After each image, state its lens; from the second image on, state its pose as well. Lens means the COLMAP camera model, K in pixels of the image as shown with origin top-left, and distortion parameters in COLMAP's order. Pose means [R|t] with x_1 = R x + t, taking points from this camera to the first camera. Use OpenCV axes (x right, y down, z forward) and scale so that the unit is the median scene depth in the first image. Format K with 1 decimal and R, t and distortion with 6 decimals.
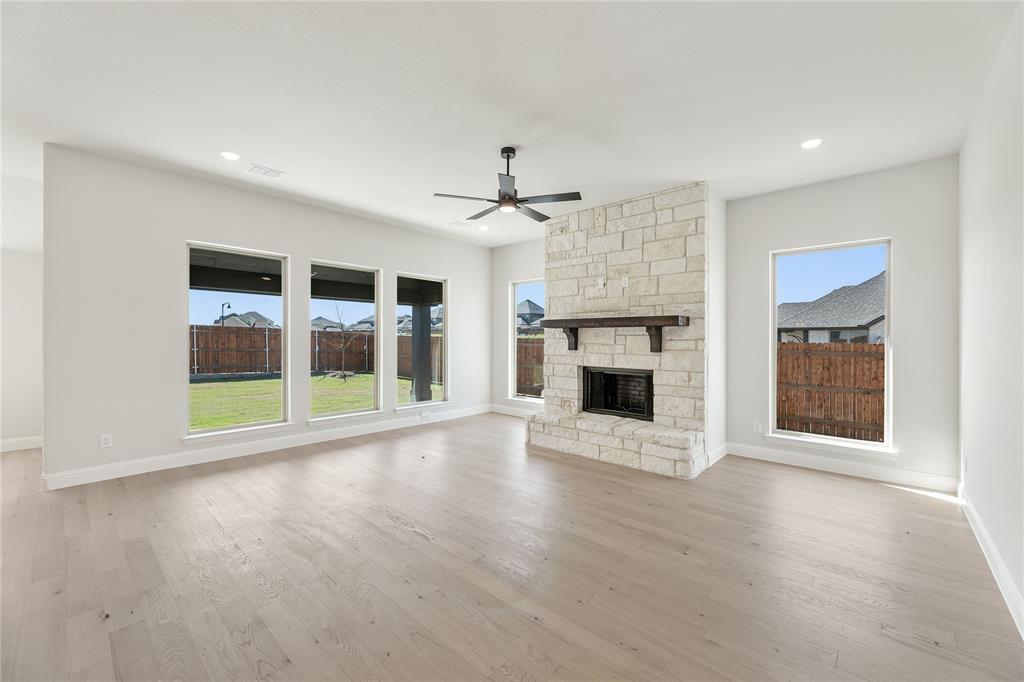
lens RADIAL K [[413.6, 0, 512.0], [0, 413.6, 341.0], [0, 0, 1]] dist [0.000796, 0.000091]
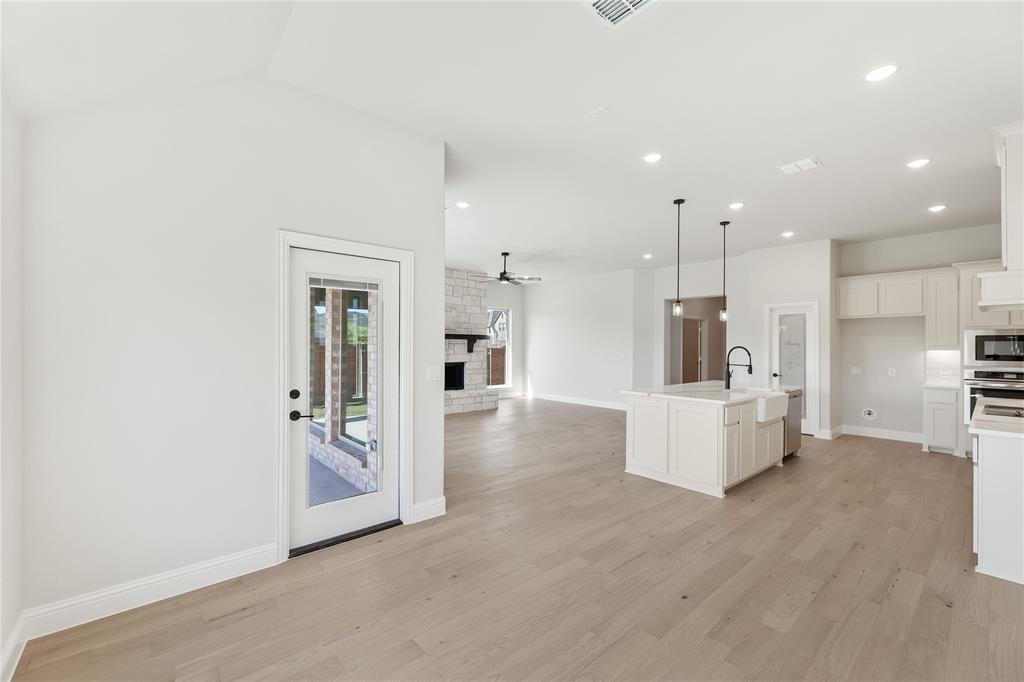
lens RADIAL K [[413.6, 0, 512.0], [0, 413.6, 341.0], [0, 0, 1]] dist [0.000796, 0.000091]
pose [[0.125687, 0.007220, 0.992044, -1.466313], [-0.002020, 0.999973, -0.007022, -0.013497], [-0.992068, -0.001121, 0.125698, 0.521963]]
